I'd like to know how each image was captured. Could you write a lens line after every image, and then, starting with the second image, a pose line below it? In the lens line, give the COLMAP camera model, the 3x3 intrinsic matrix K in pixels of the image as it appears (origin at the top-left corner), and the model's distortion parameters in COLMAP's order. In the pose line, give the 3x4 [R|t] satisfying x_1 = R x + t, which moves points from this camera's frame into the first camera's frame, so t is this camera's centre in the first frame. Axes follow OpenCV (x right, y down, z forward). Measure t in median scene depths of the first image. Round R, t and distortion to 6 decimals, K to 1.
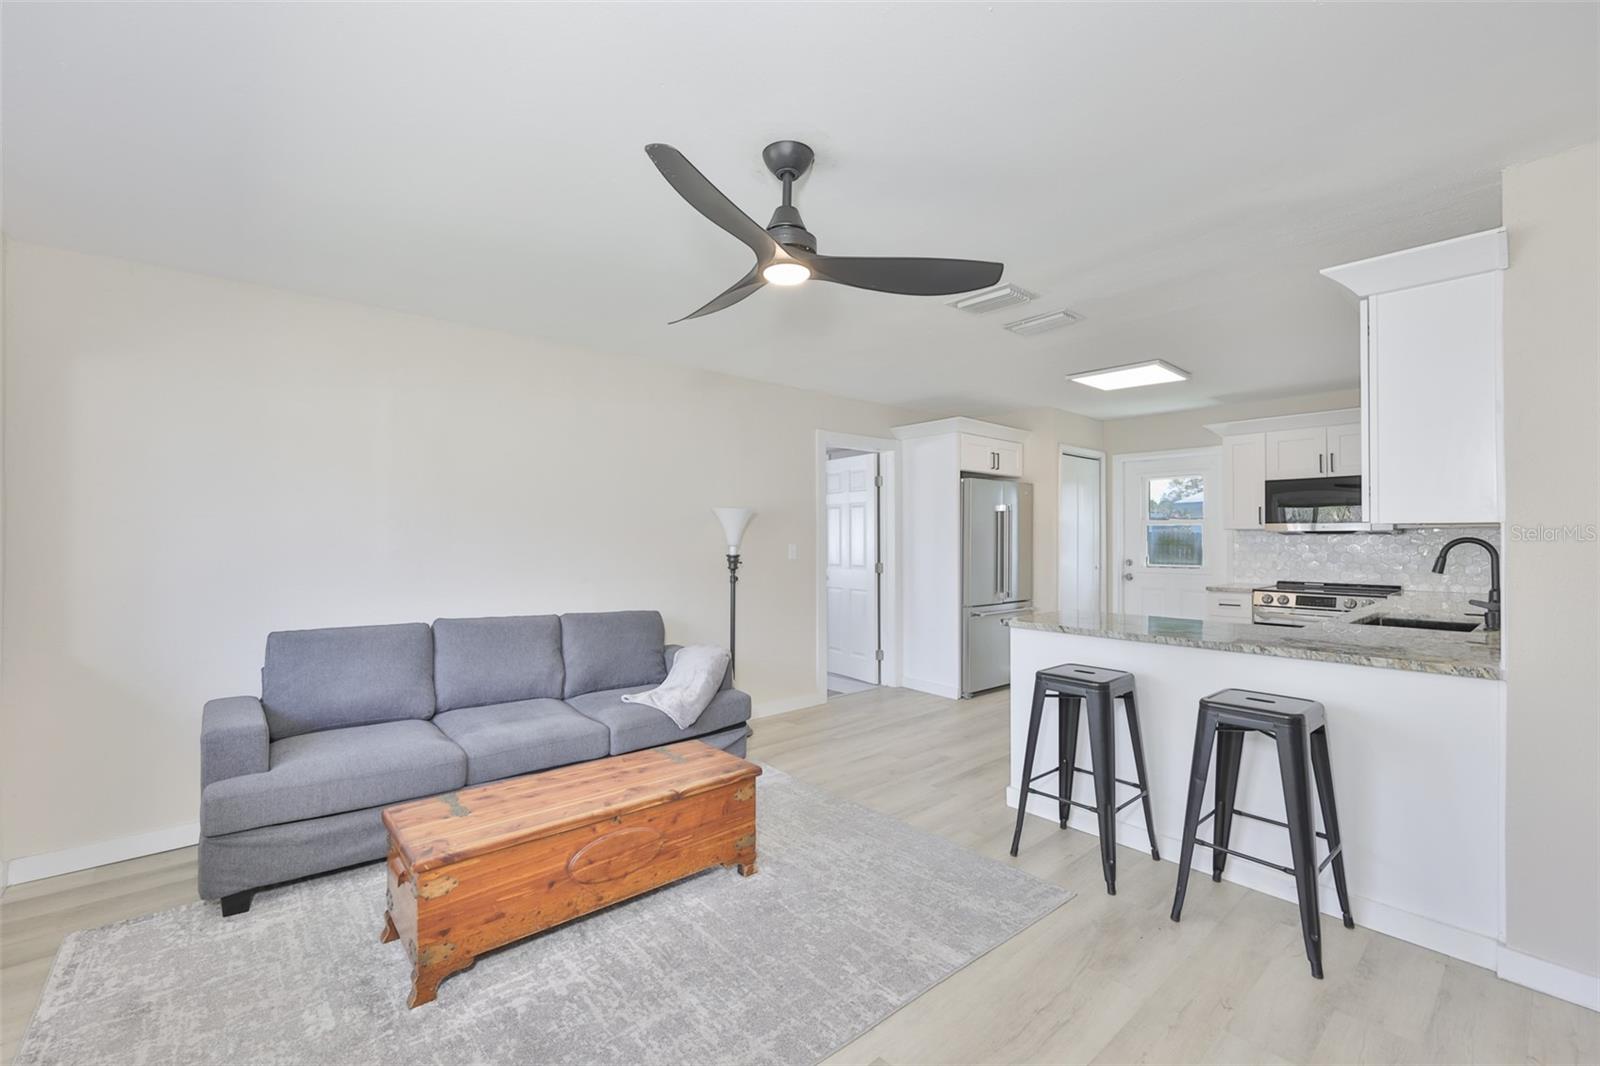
lens RADIAL K [[674.0, 0, 759.3], [0, 674.0, 532.5], [0, 0, 1]] dist [-0.001448, -0.000472]
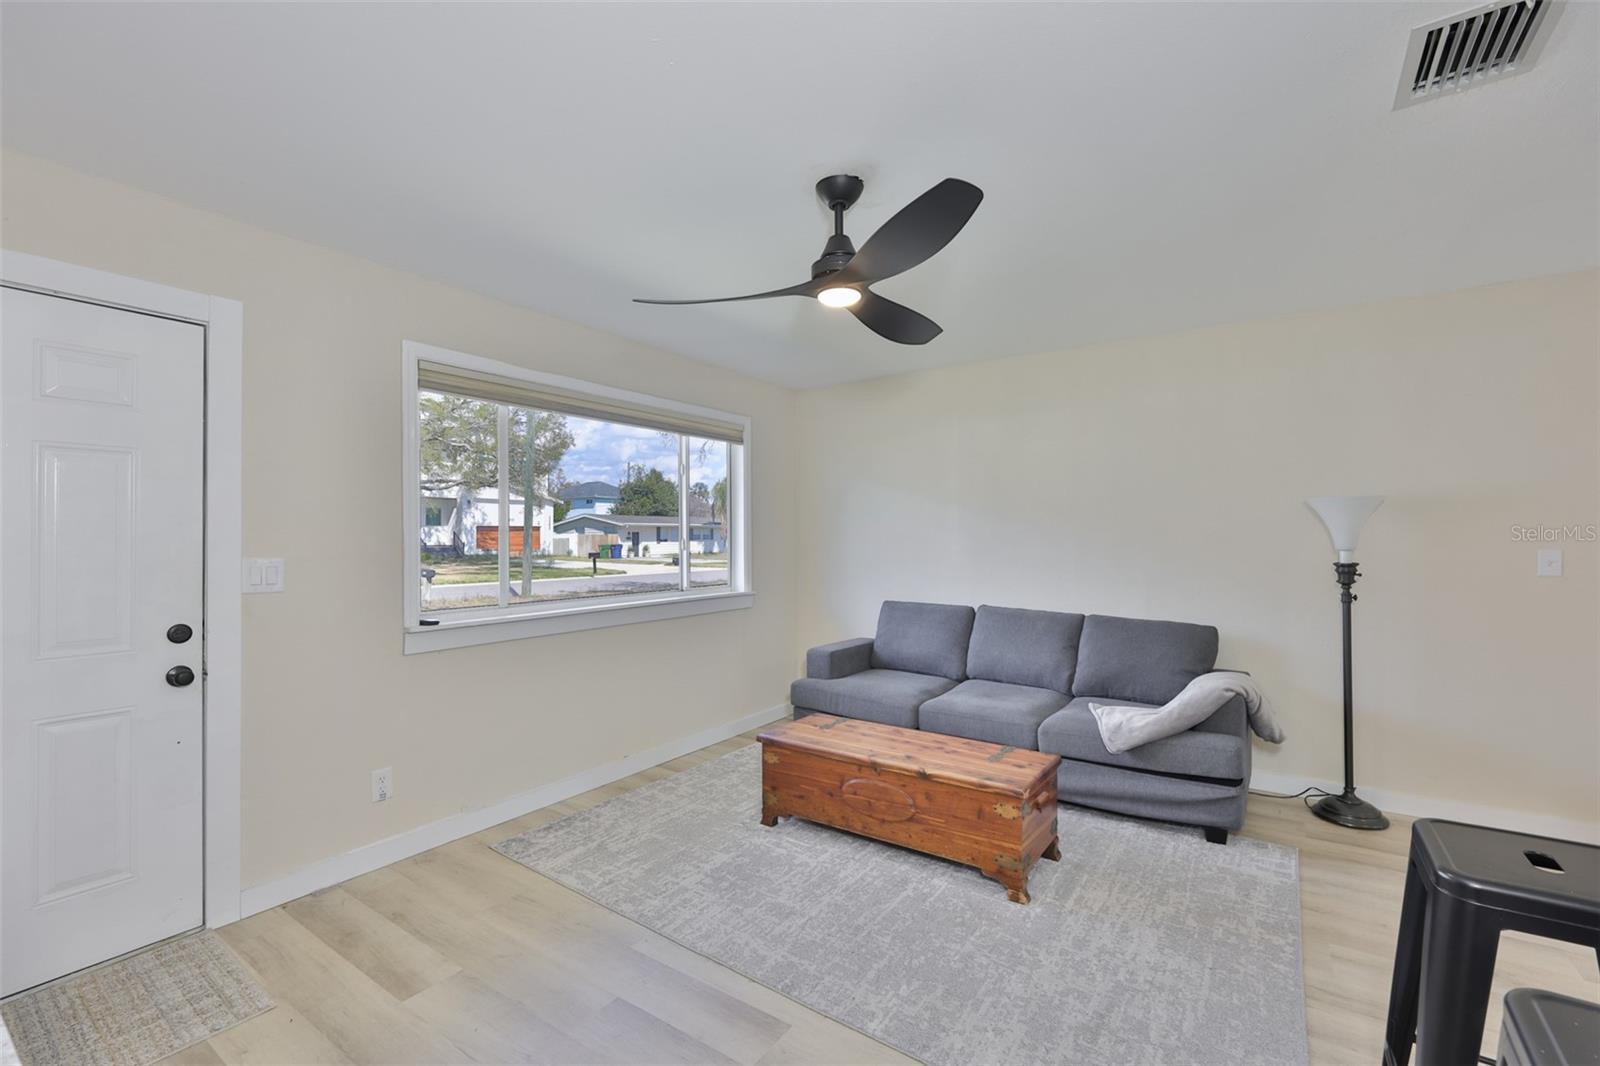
lens RADIAL K [[662.7, 0, 836.4], [0, 662.7, 532.5], [0, 0, 1]] dist [0.000105, -0.000117]
pose [[0.303757, -0.010491, -0.952692, 0.767856], [0.010545, 0.999915, -0.007649, 0.001929], [0.952691, -0.007722, 0.303842, 0.476424]]
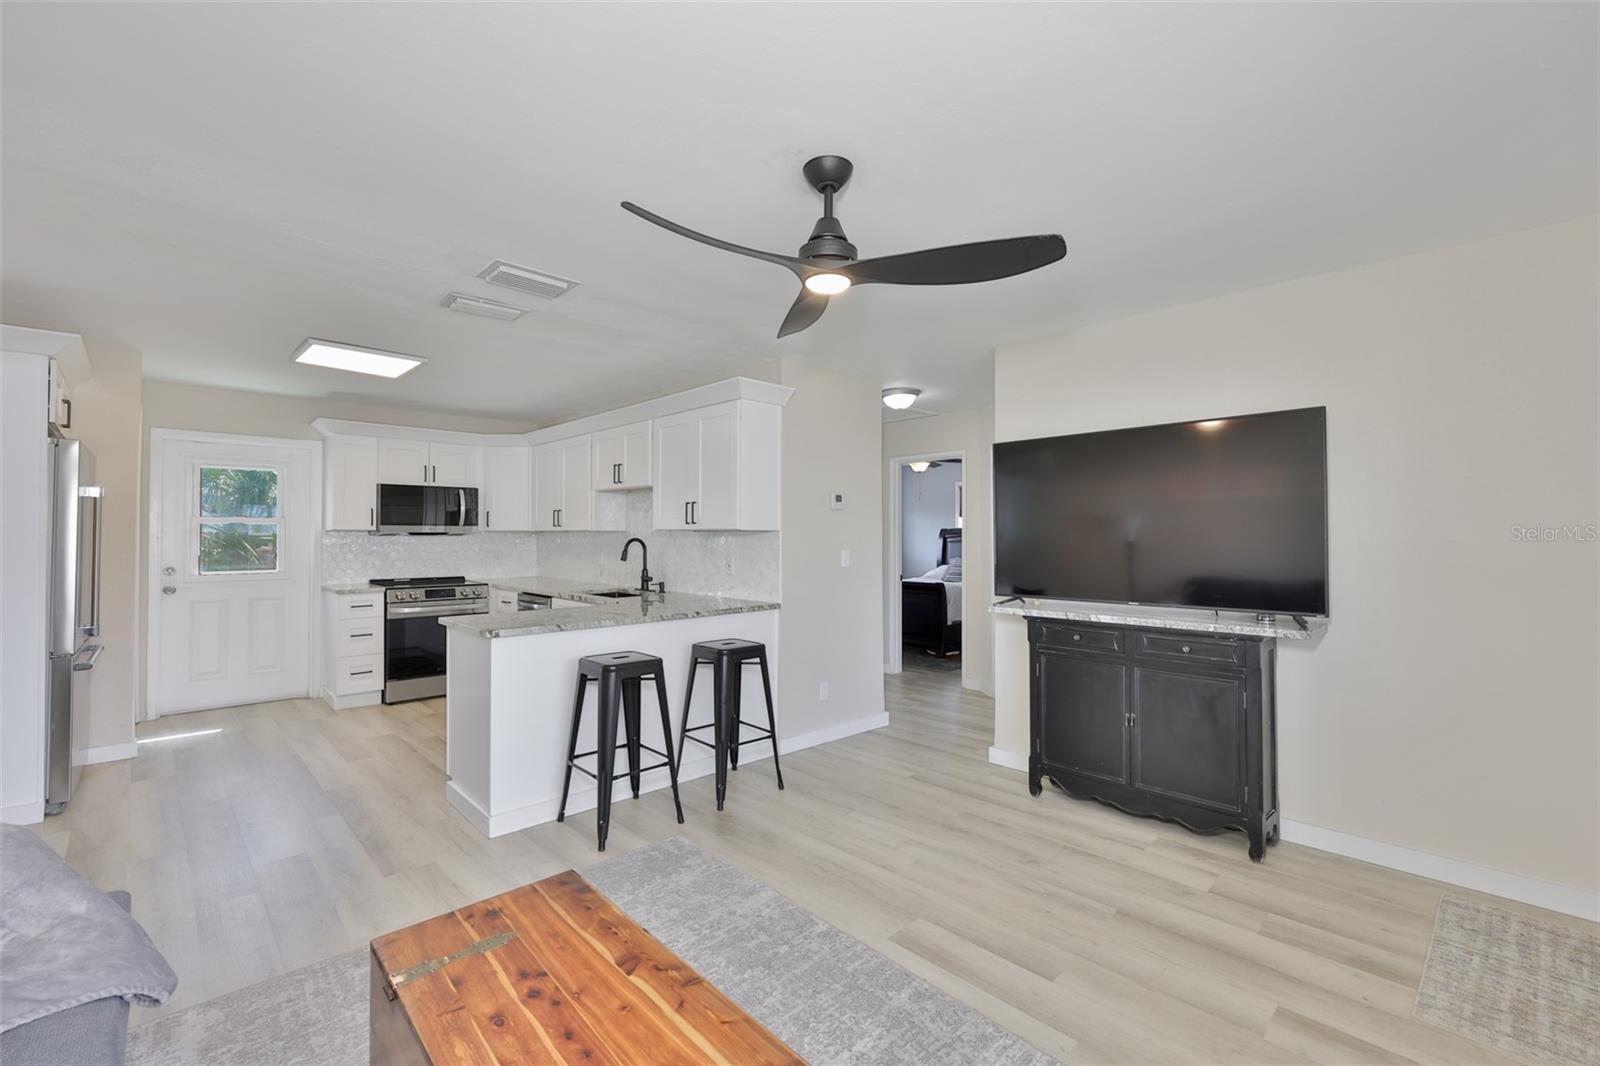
lens RADIAL K [[672.2, 0, 835.5], [0, 672.2, 531.7], [0, 0, 1]] dist [-0.001427, -0.000201]
pose [[-0.103647, 0.008387, 0.994579, -0.702846], [-0.007575, 0.999929, -0.009221, 0.002766], [-0.994585, -0.008489, -0.103576, 0.785602]]
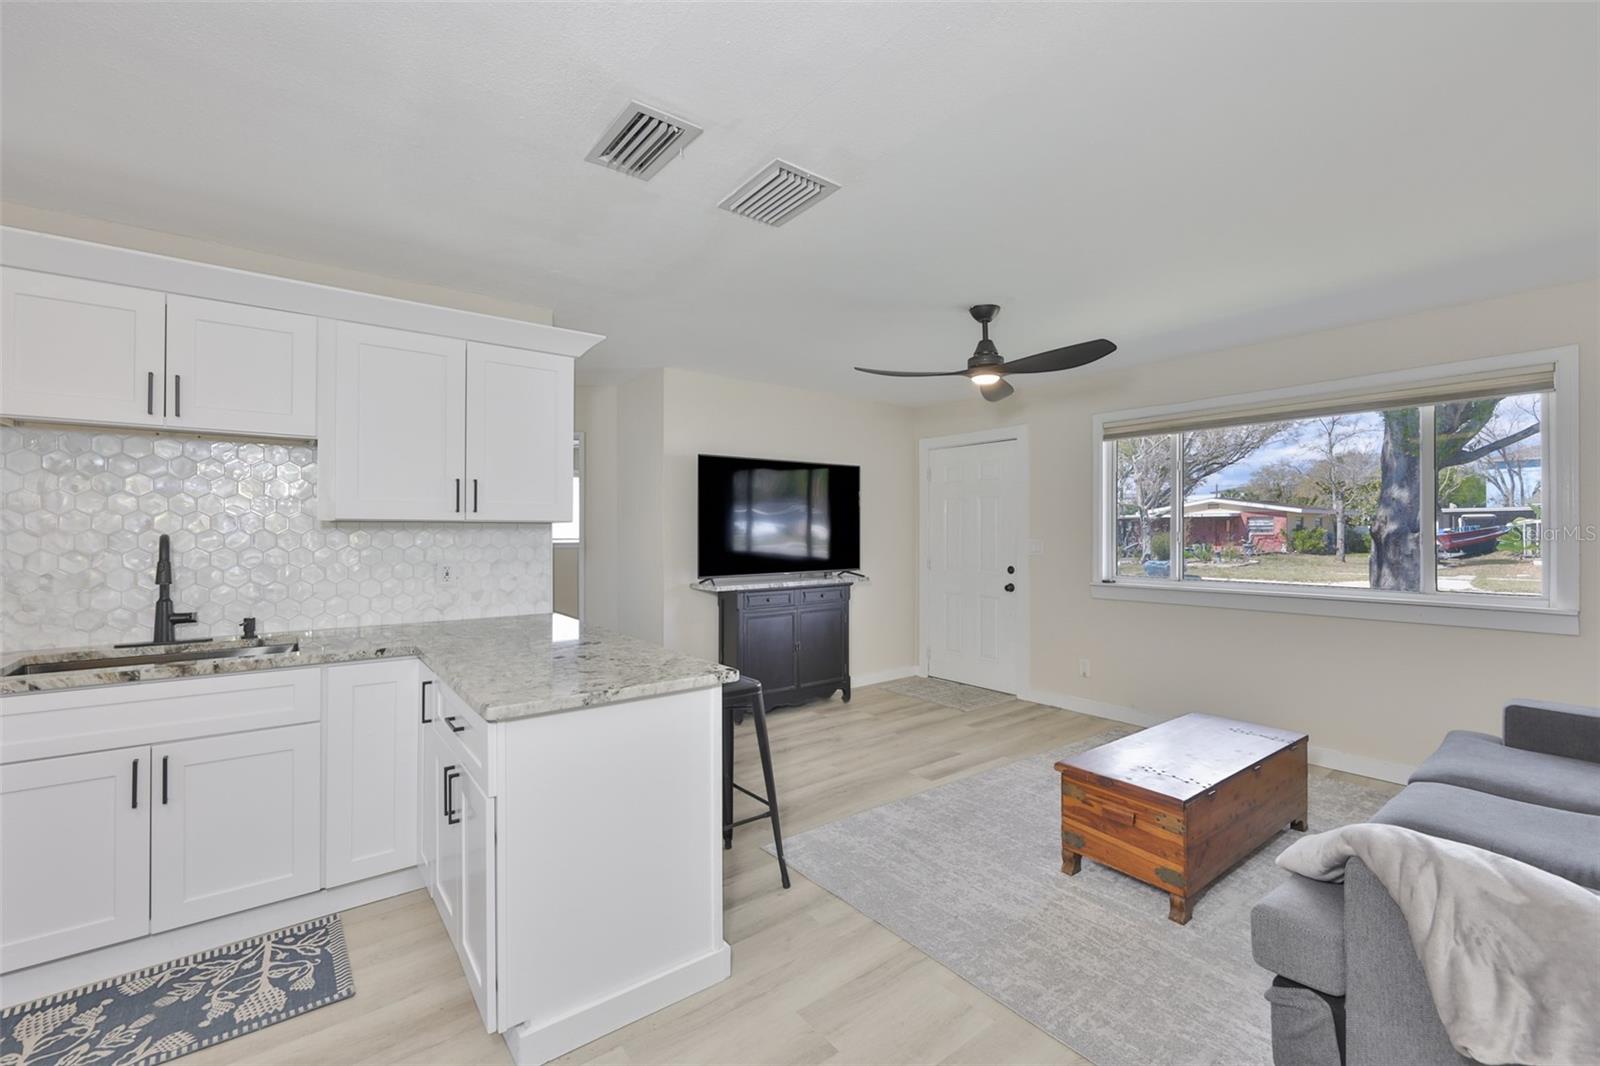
lens RADIAL K [[674.0, 0, 759.3], [0, 674.0, 532.5], [0, 0, 1]] dist [-0.001448, -0.000472]
pose [[-0.998487, 0.001037, 0.054976, 0.378556], [0.000808, 0.999991, -0.004178, 0.009111], [-0.054980, -0.004127, -0.998479, 1.977768]]
